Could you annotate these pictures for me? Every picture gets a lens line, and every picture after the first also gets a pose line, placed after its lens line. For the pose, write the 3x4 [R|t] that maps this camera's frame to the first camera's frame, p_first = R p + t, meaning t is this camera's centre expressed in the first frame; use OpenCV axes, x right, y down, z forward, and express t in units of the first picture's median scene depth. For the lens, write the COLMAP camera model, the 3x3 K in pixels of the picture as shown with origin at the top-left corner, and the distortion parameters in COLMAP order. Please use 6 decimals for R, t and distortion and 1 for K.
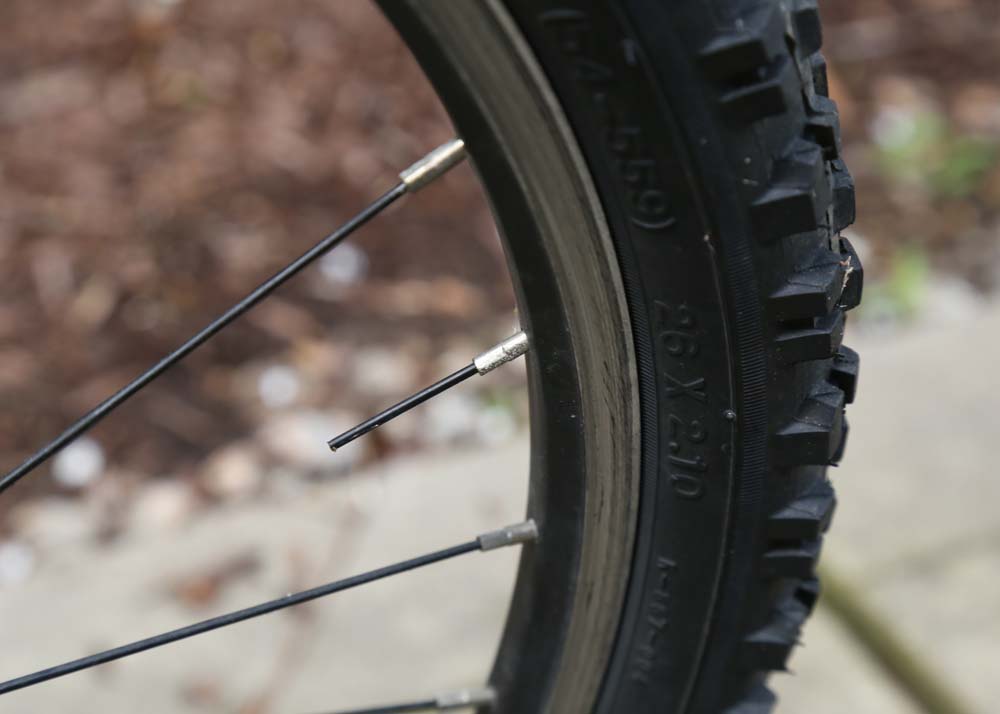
lens RADIAL K [[2887.2, 0, 485.9], [0, 2887.2, 356.8], [0, 0, 1]] dist [0.554131, 0.584233]
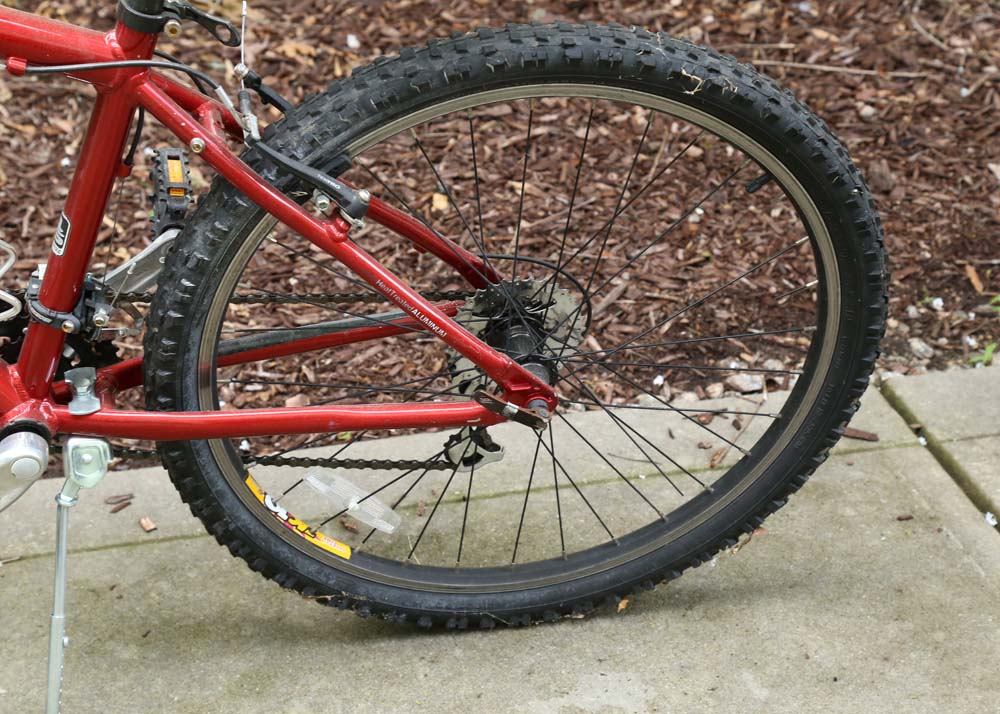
lens RADIAL K [[2493.1, 0, 496.2], [0, 2493.1, 360.0], [0, 0, 1]] dist [0.471811, -0.092394]
pose [[0.985214, 0.099825, -0.139244, 0.088699], [-0.110448, 0.991360, -0.070756, 0.515730], [0.130977, 0.085089, 0.987727, -3.437956]]
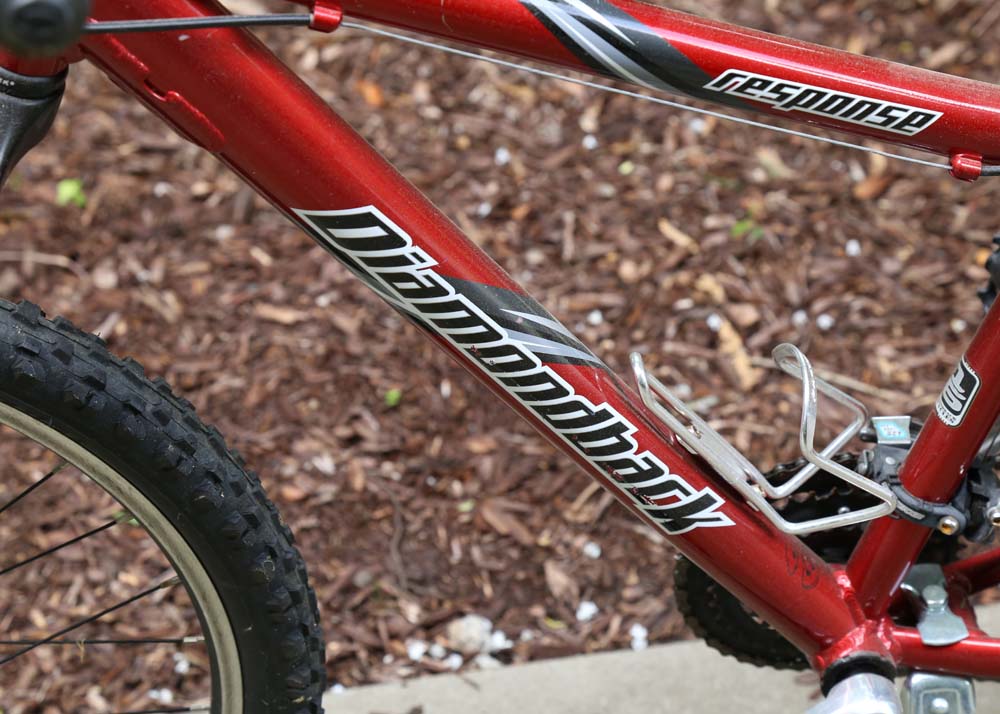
lens RADIAL K [[2887.2, 0, 485.9], [0, 2887.2, 356.8], [0, 0, 1]] dist [0.554131, 0.584233]
pose [[0.981582, 0.108913, -0.156952, -1.331249], [-0.110710, 0.993849, -0.002725, 0.087720], [0.155690, 0.020051, 0.987602, -2.597517]]
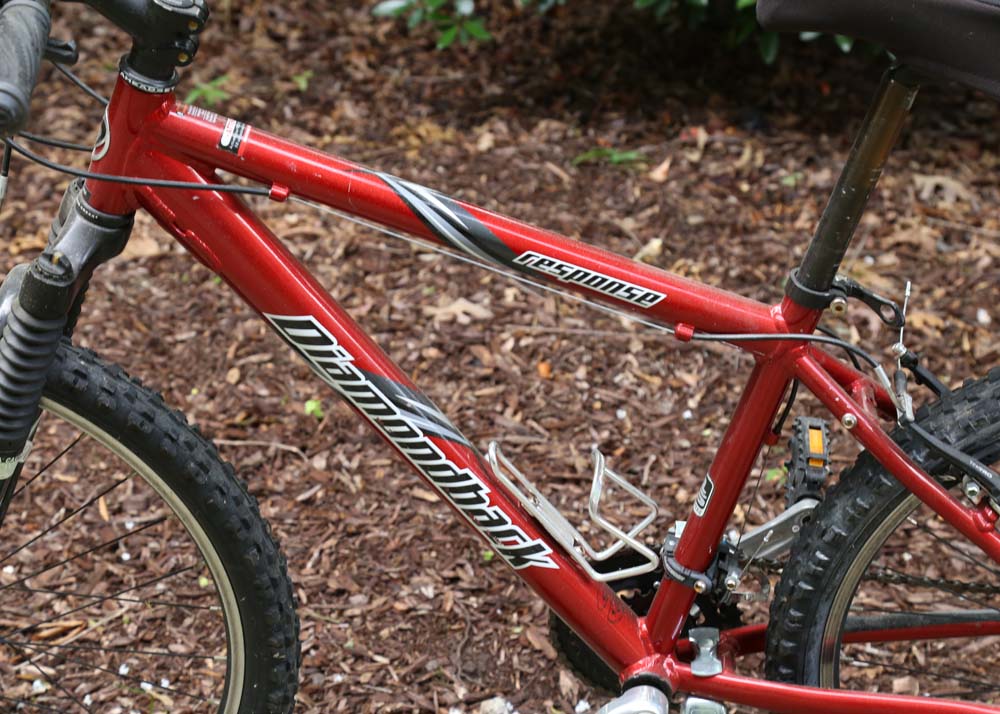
lens RADIAL K [[2493.1, 0, 496.2], [0, 2493.1, 360.0], [0, 0, 1]] dist [0.471811, -0.092394]
pose [[0.916181, 0.168655, -0.363548, -0.058027], [-0.228420, 0.965124, -0.127910, 0.490880], [0.329296, 0.200230, 0.922752, -3.475396]]
